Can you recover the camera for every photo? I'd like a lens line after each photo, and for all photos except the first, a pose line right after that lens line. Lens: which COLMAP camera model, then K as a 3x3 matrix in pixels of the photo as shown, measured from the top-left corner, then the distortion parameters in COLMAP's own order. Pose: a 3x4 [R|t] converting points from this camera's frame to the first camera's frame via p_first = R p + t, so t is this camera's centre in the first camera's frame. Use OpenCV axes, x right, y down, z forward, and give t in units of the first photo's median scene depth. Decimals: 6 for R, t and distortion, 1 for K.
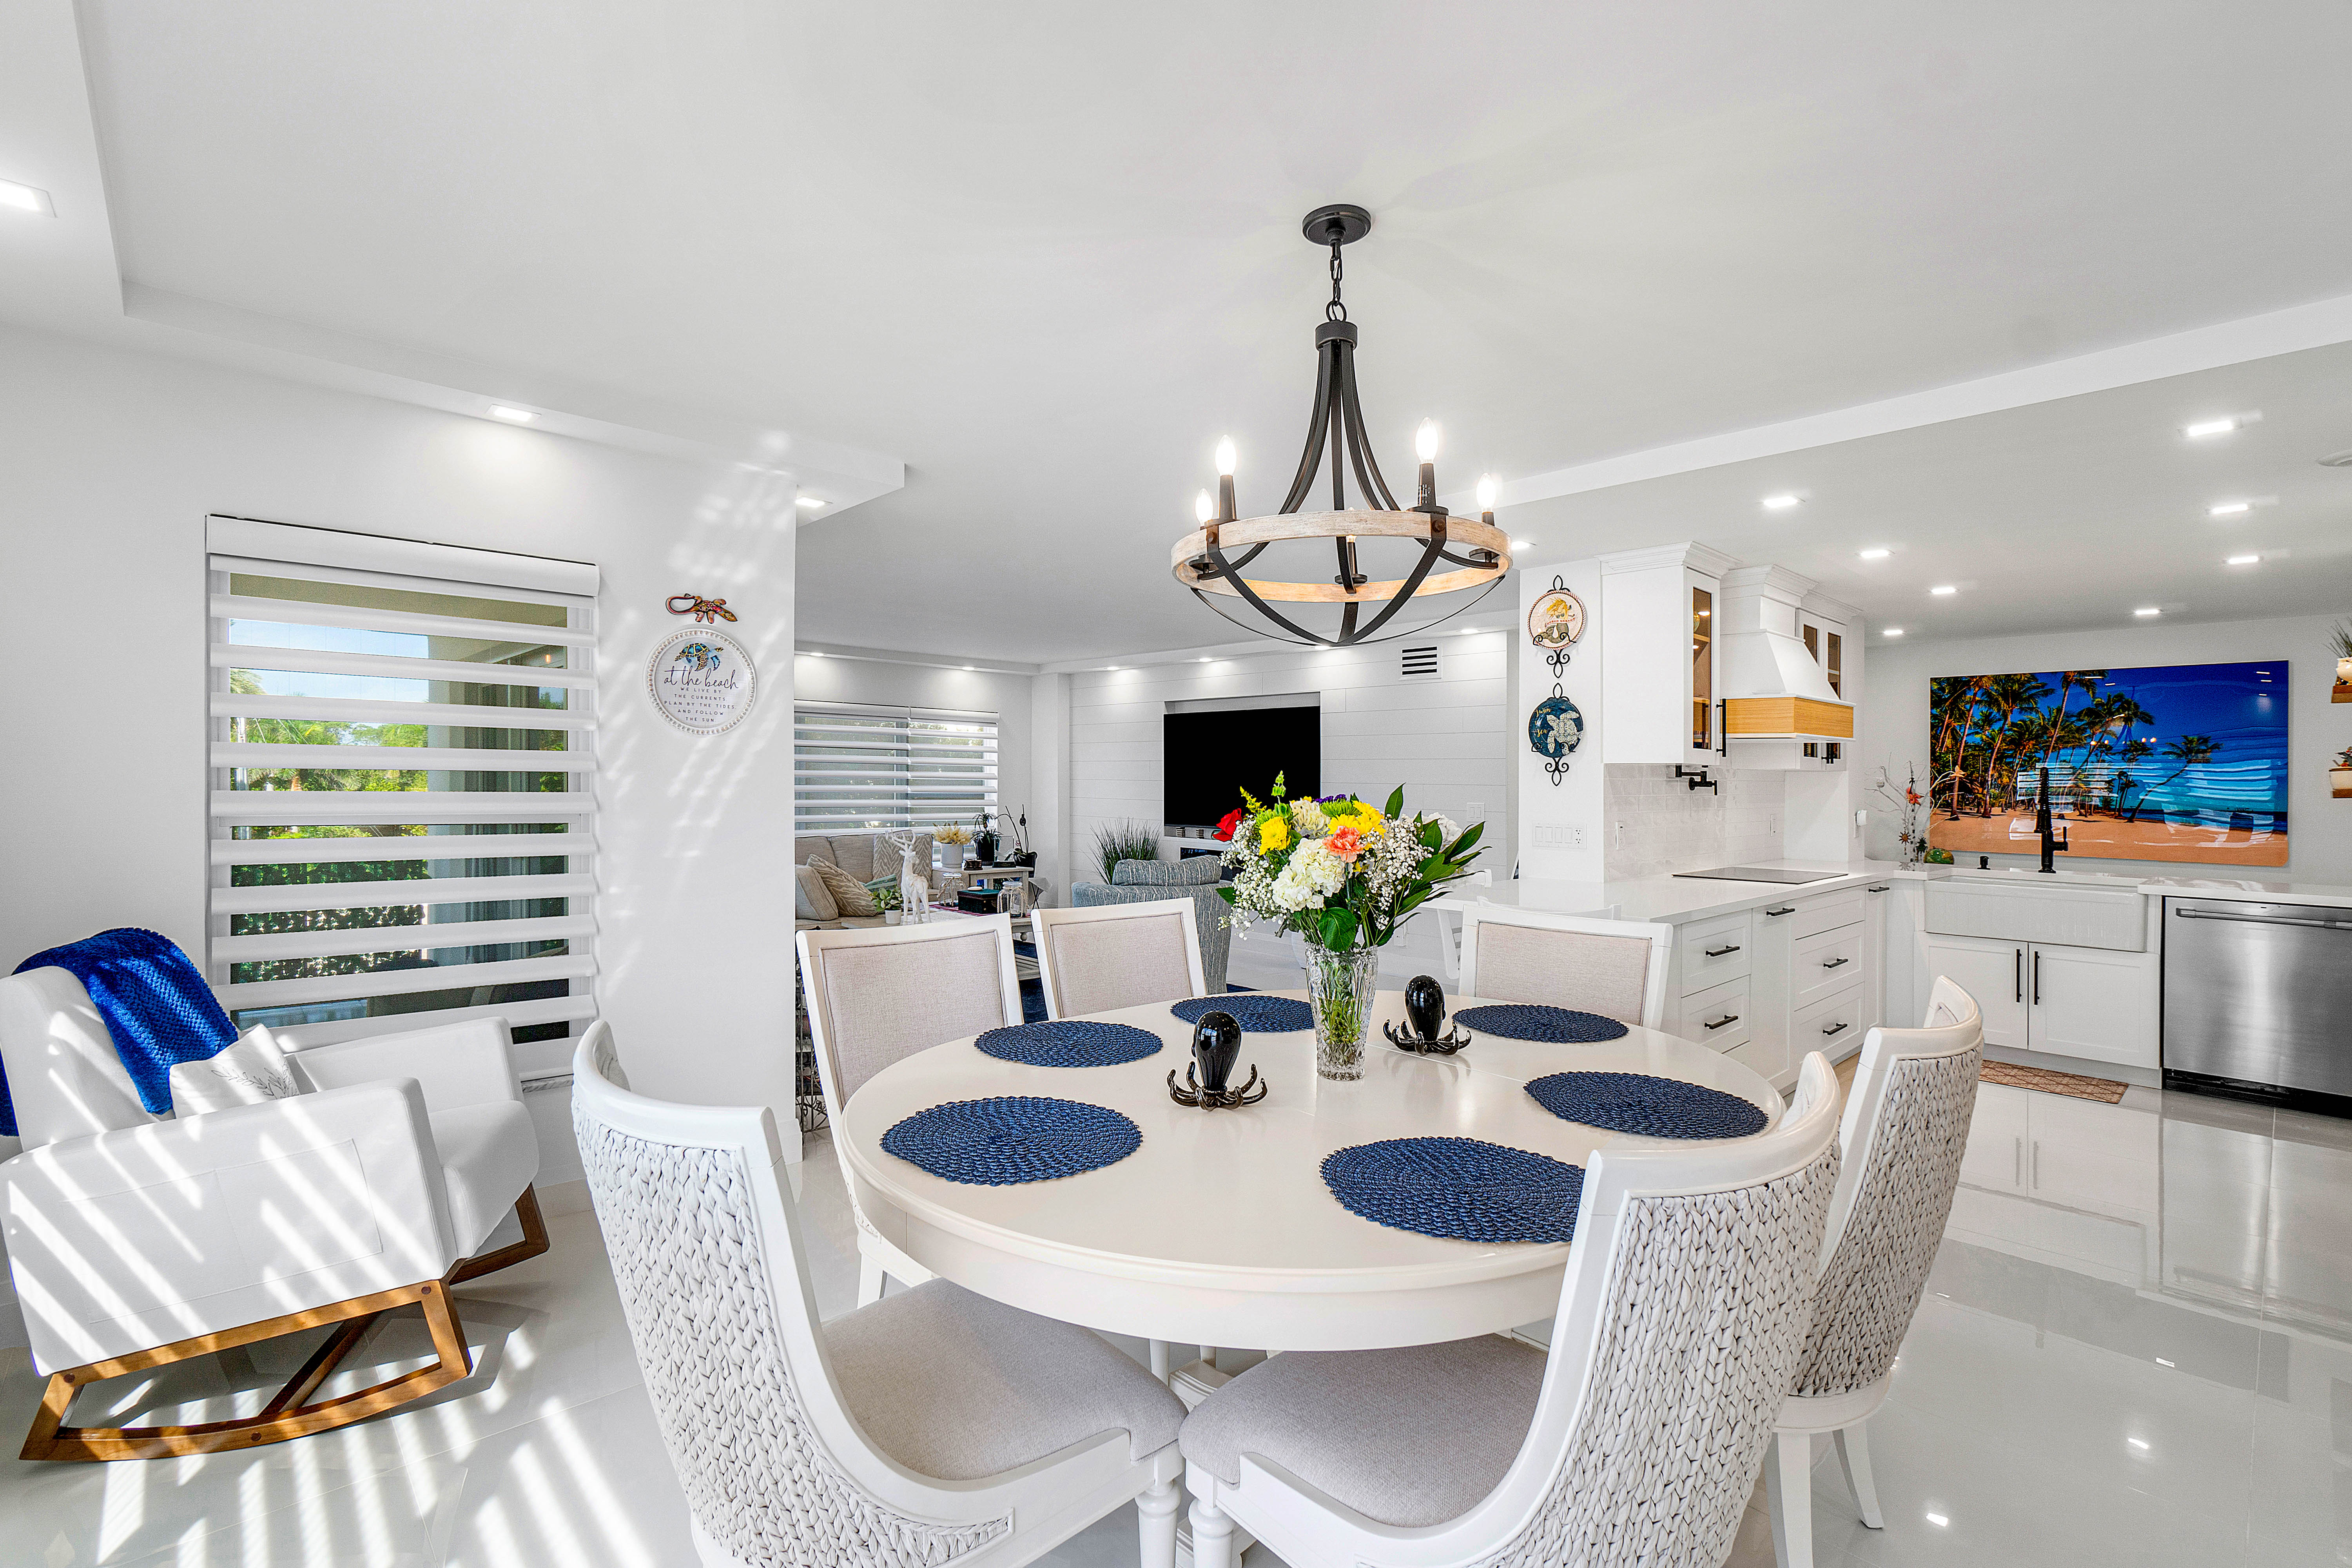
lens RADIAL K [[1069.1, 0, 1198.0], [0, 1069.1, 795.9], [0, 0, 1]] dist [-0.001143, 0.000748]
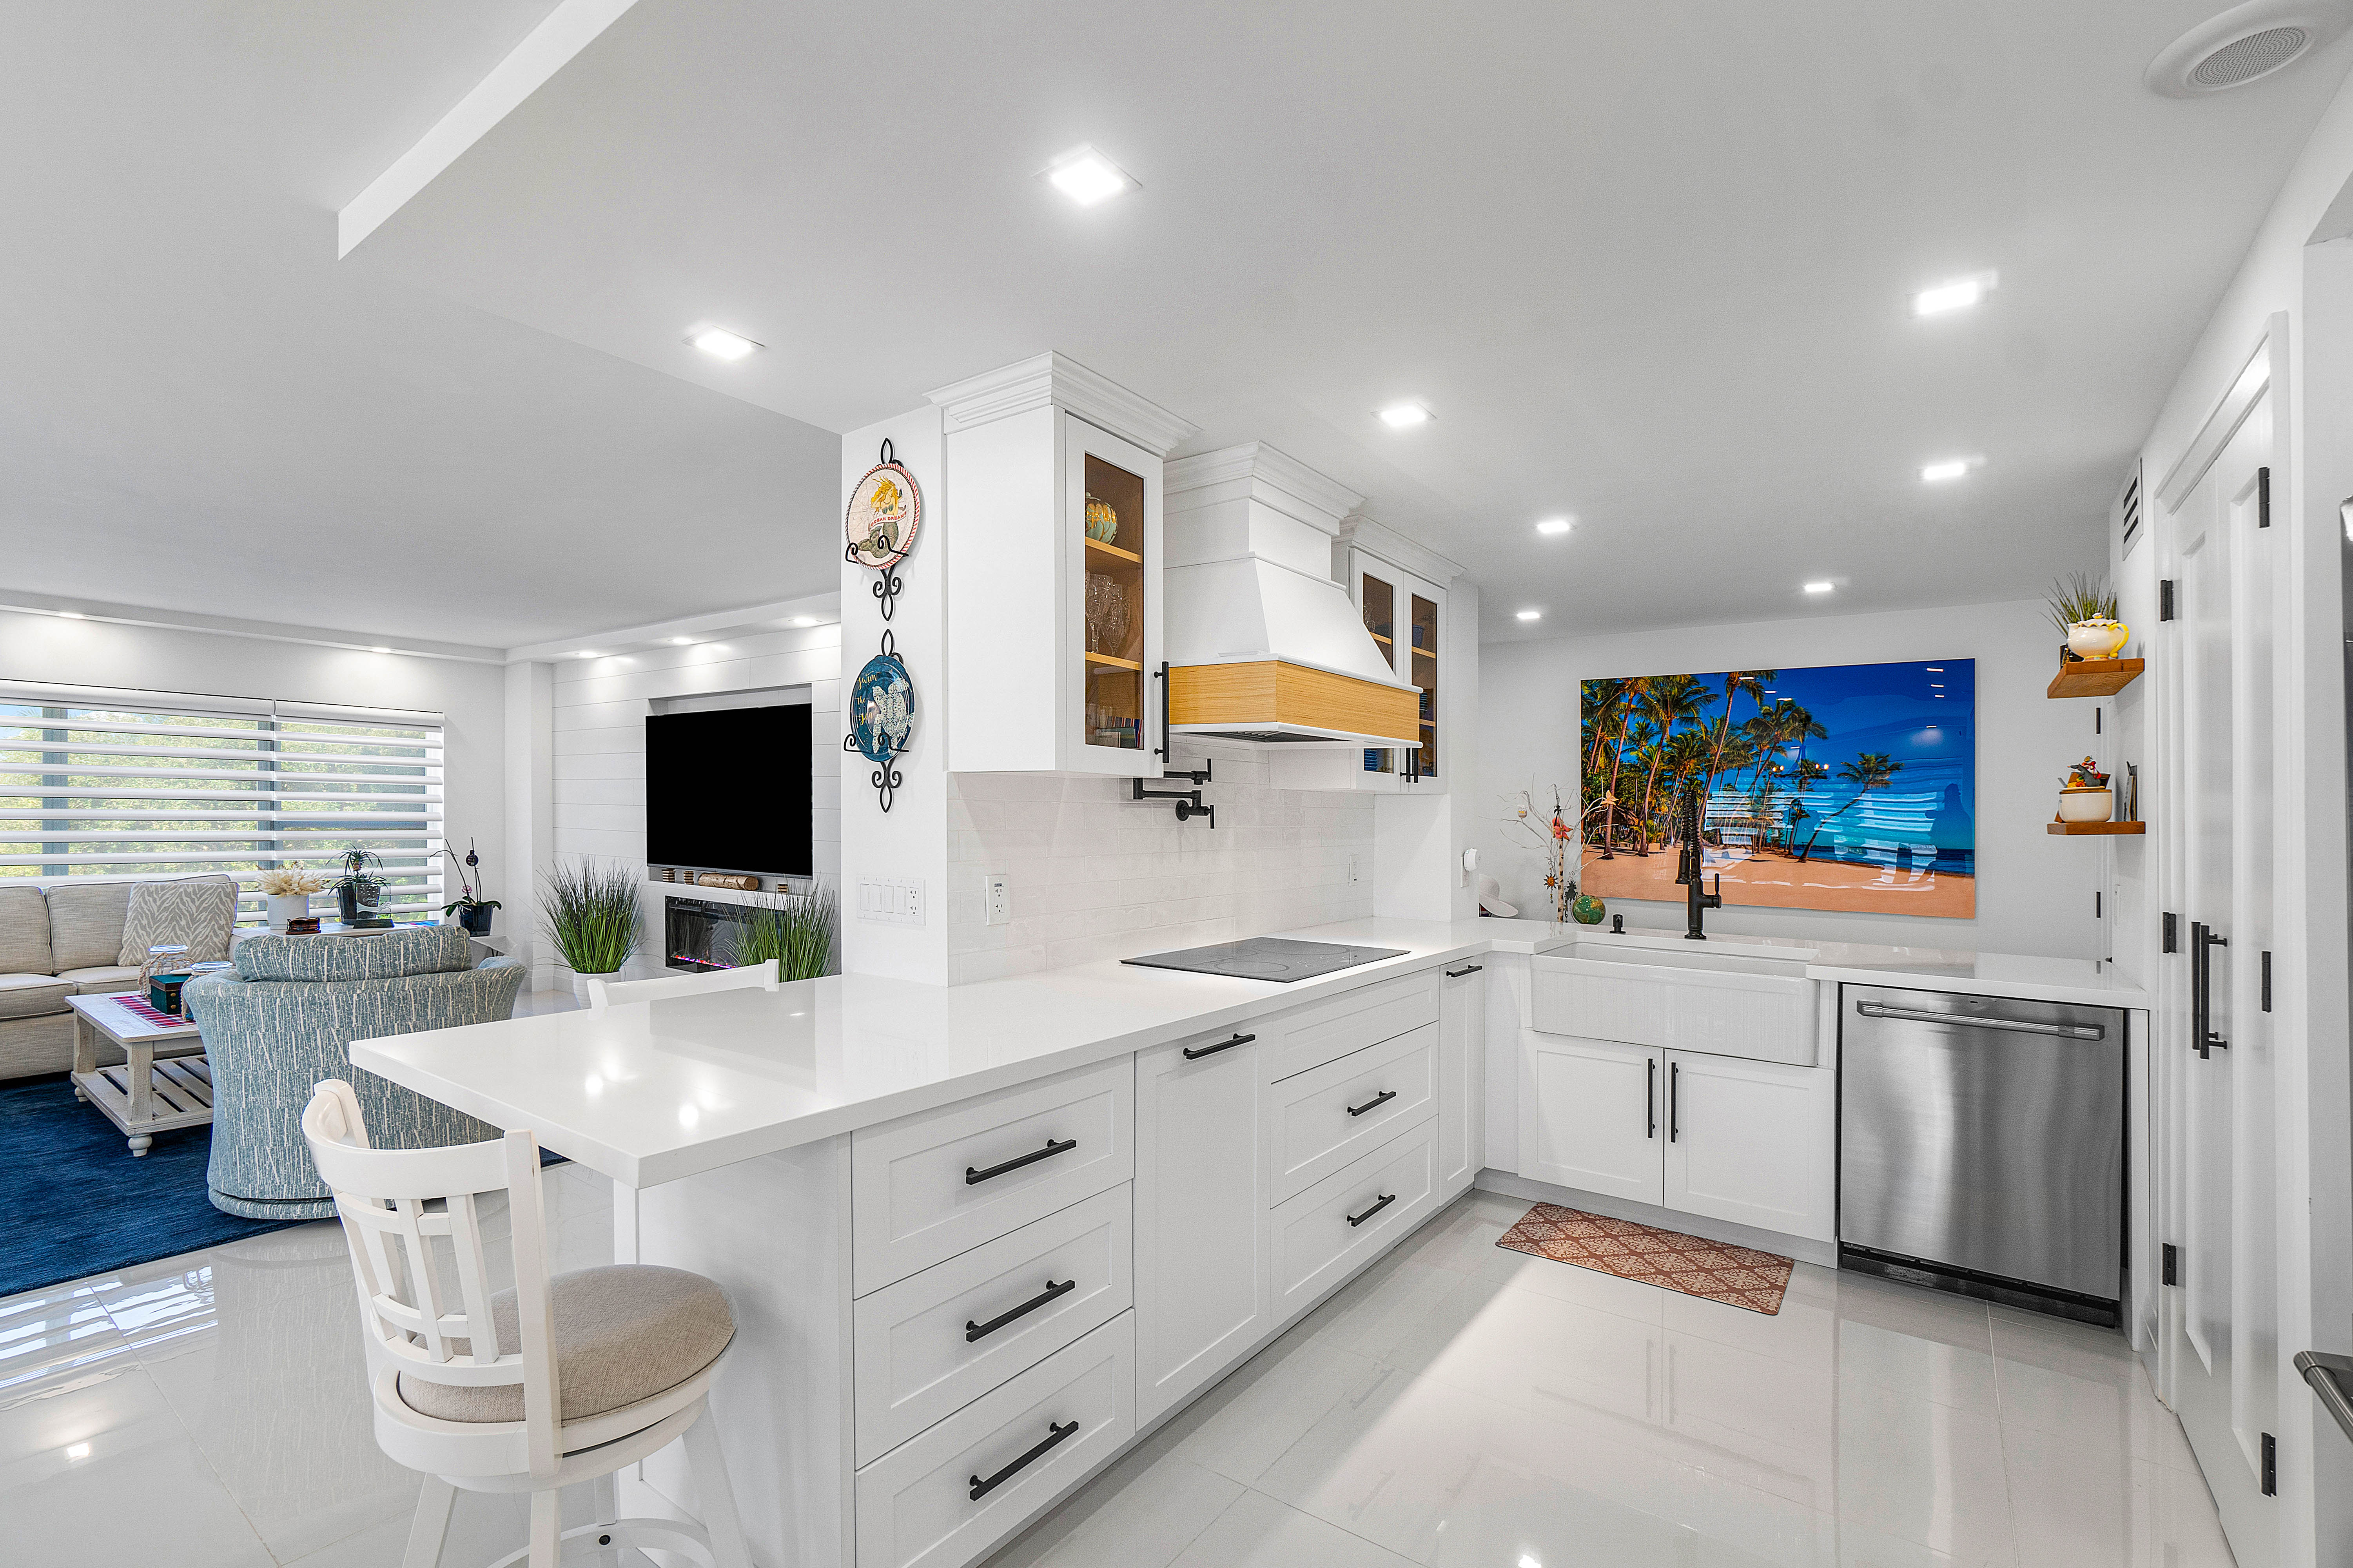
lens RADIAL K [[1062.8, 0, 1149.9], [0, 1062.8, 816.3], [0, 0, 1]] dist [-0.016997, 0.010515]
pose [[0.987569, 0.003429, 0.157149, 0.251815], [-0.002164, 0.999964, -0.008223, -0.001952], [-0.157172, 0.007781, 0.987541, 0.279849]]
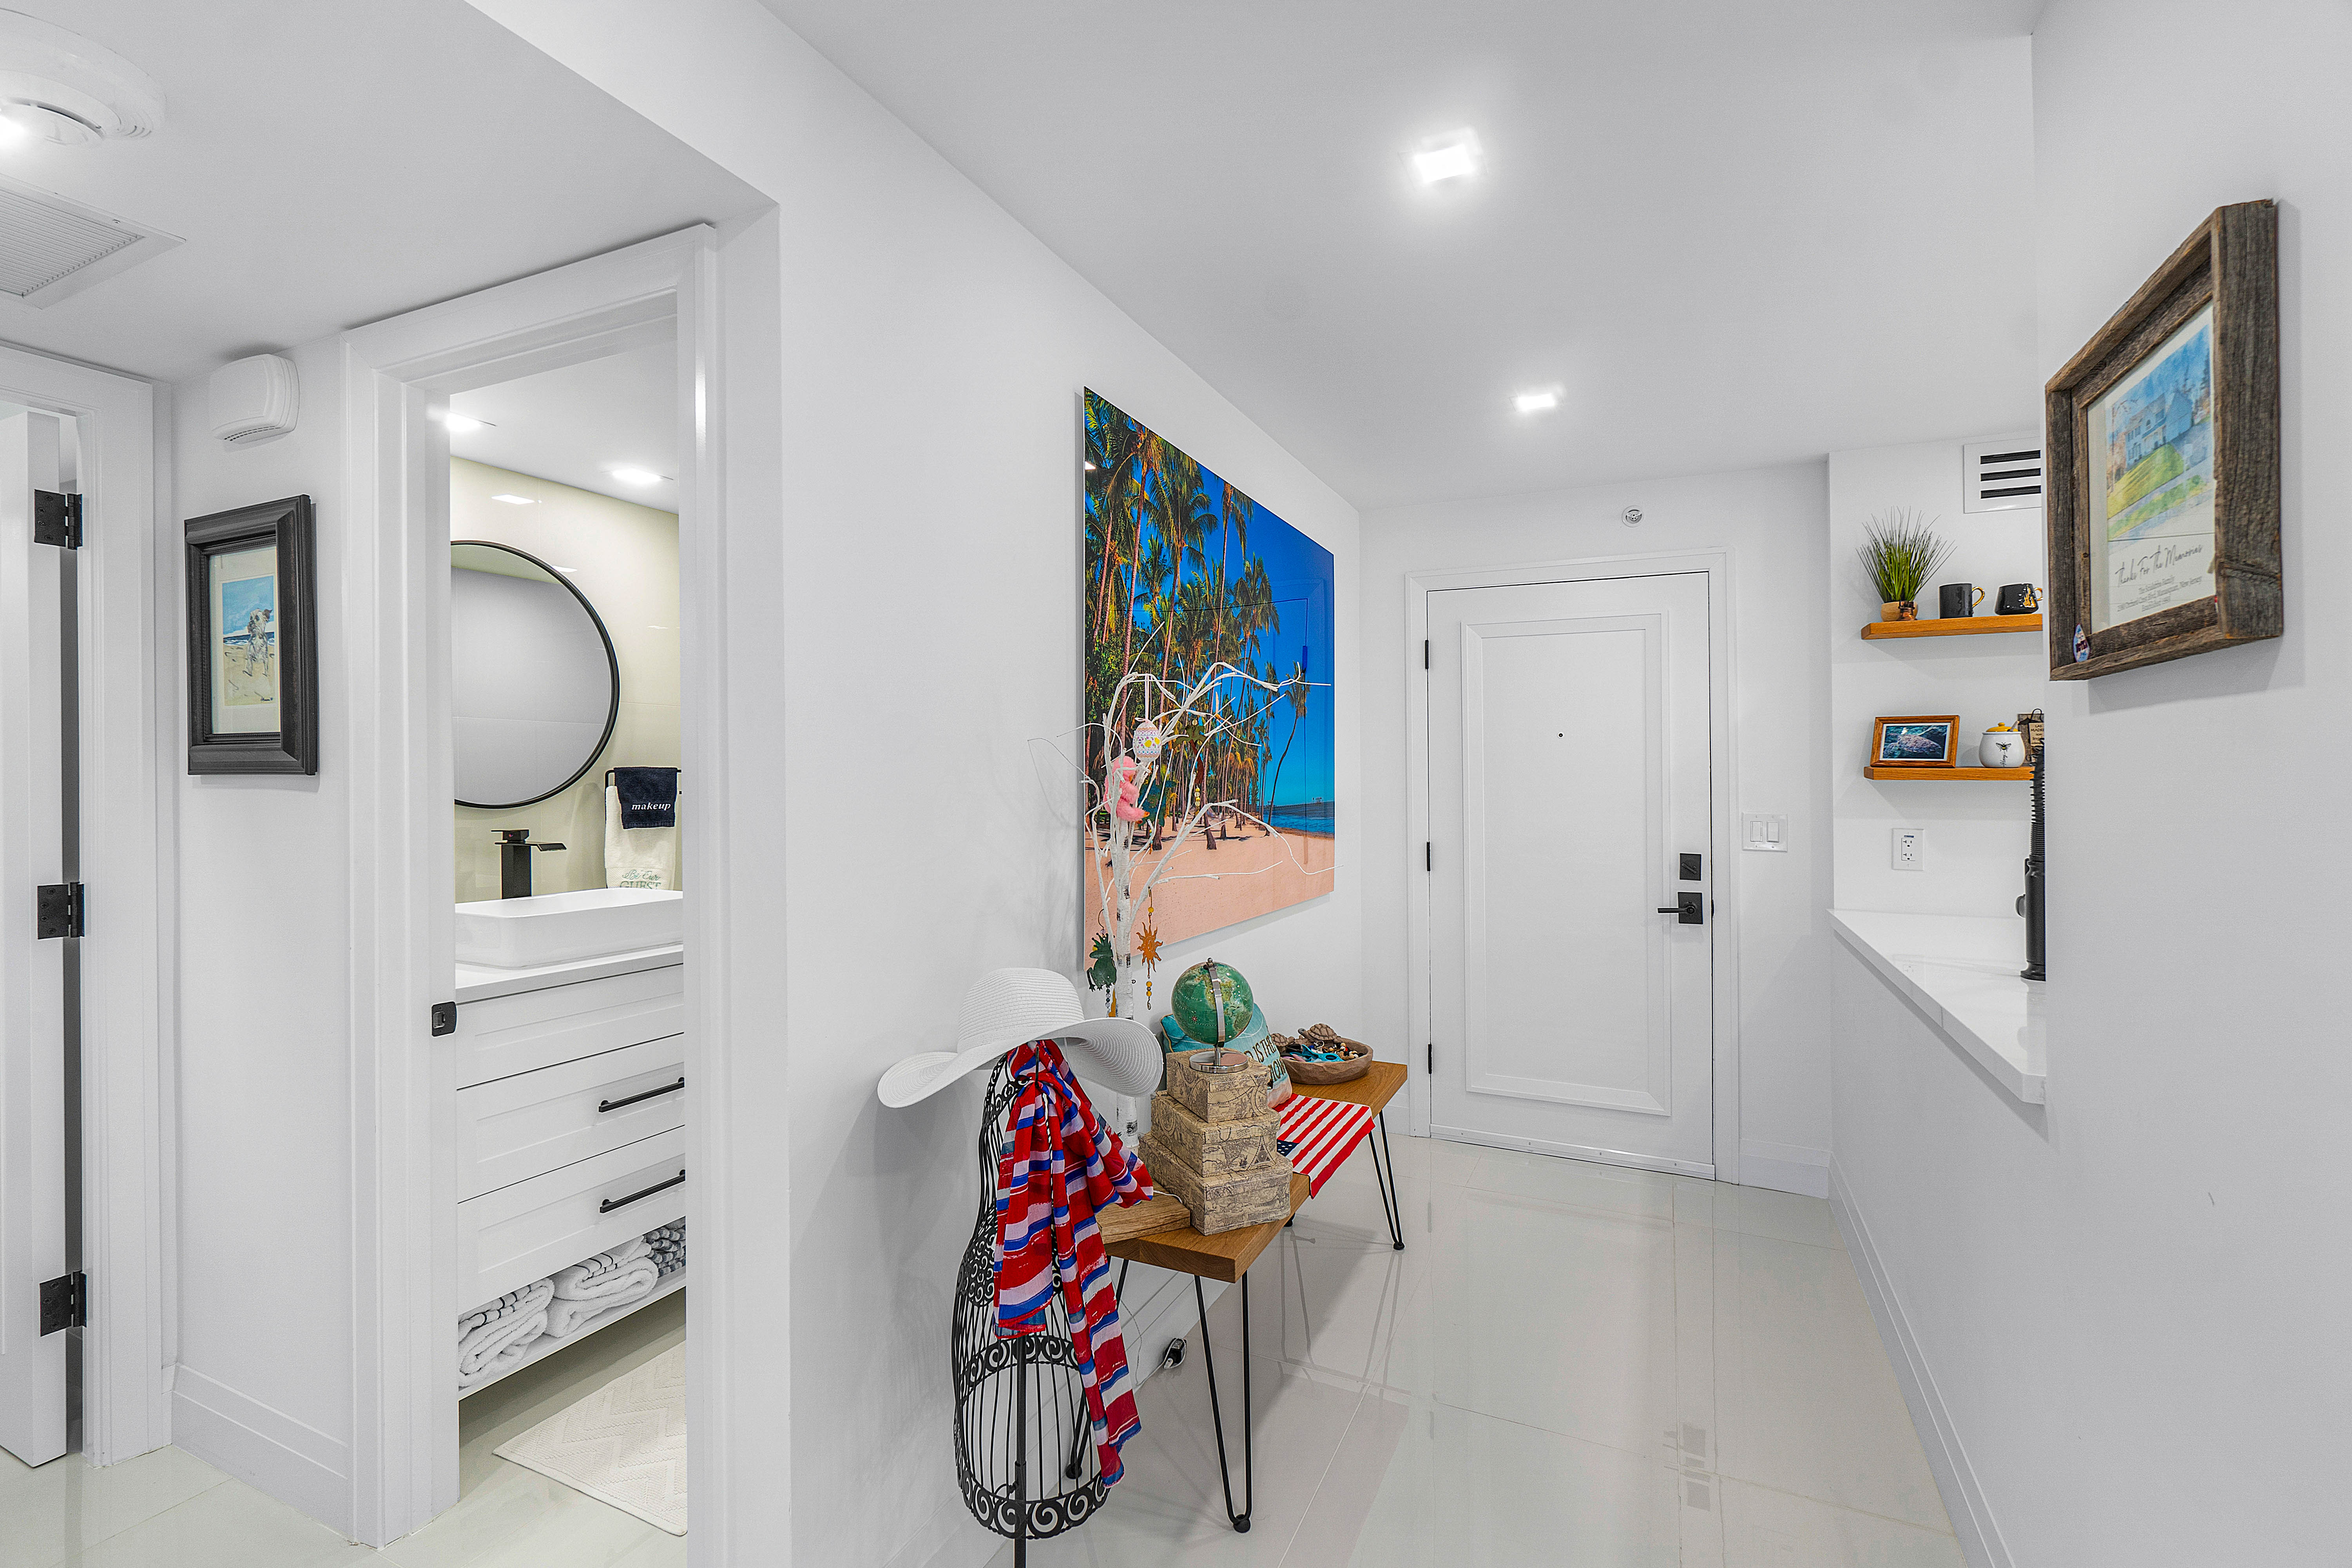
lens RADIAL K [[1052.1, 0, 1184.7], [0, 1052.1, 796.2], [0, 0, 1]] dist [0.001955, -0.000394]
pose [[-0.354755, -0.028337, 0.934530, 0.415130], [0.001834, 0.999518, 0.031003, -0.006927], [-0.934957, 0.012713, -0.354532, 1.112007]]
